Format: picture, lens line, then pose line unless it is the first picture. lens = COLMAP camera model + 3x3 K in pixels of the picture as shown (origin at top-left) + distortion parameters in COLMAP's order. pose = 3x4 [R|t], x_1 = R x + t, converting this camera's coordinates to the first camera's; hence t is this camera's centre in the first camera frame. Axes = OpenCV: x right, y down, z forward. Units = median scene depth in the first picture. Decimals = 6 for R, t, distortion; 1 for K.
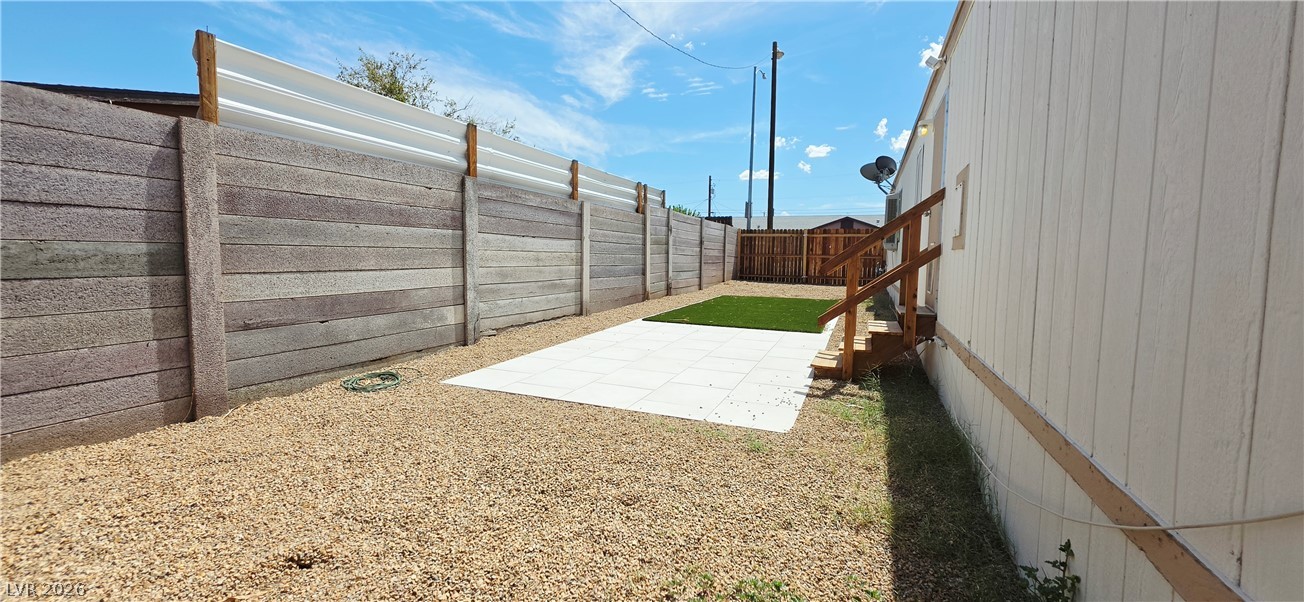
lens RADIAL K [[527.5, 0, 653.9], [0, 527.5, 293.7], [0, 0, 1]] dist [-0.002925, -0.000192]
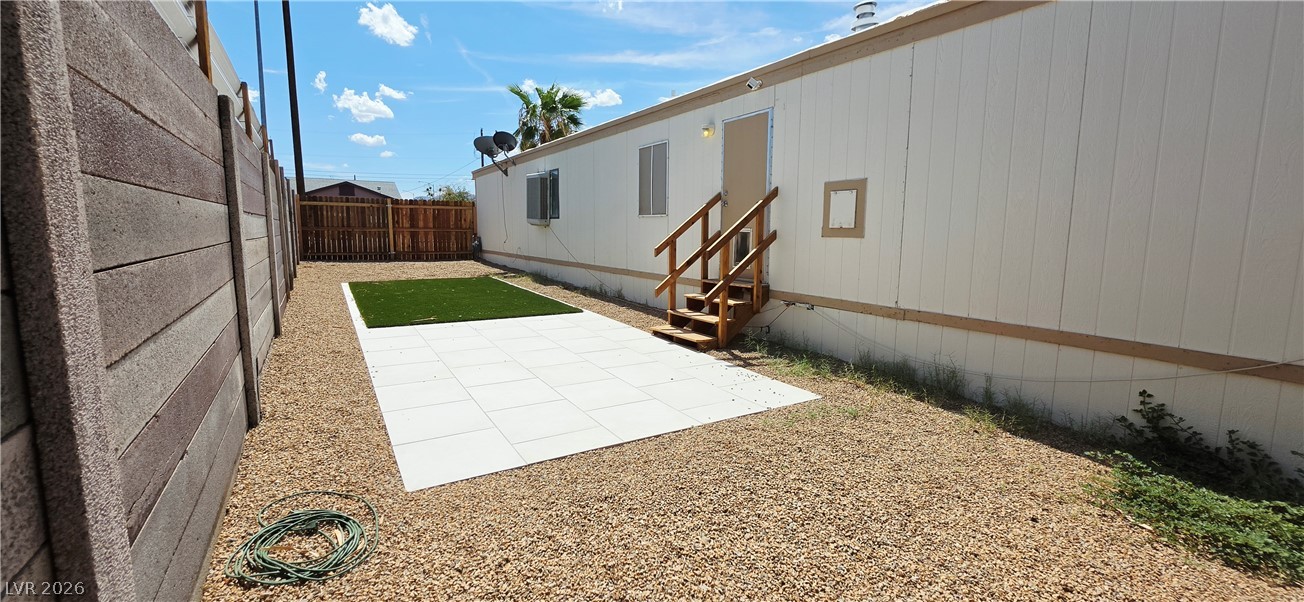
lens RADIAL K [[527.5, 0, 653.9], [0, 527.5, 293.7], [0, 0, 1]] dist [-0.002925, -0.000192]
pose [[0.585607, -0.108175, 0.803344, -0.357840], [0.058426, 0.994111, 0.091272, -0.038426], [-0.808487, -0.006514, 0.588479, 0.246895]]
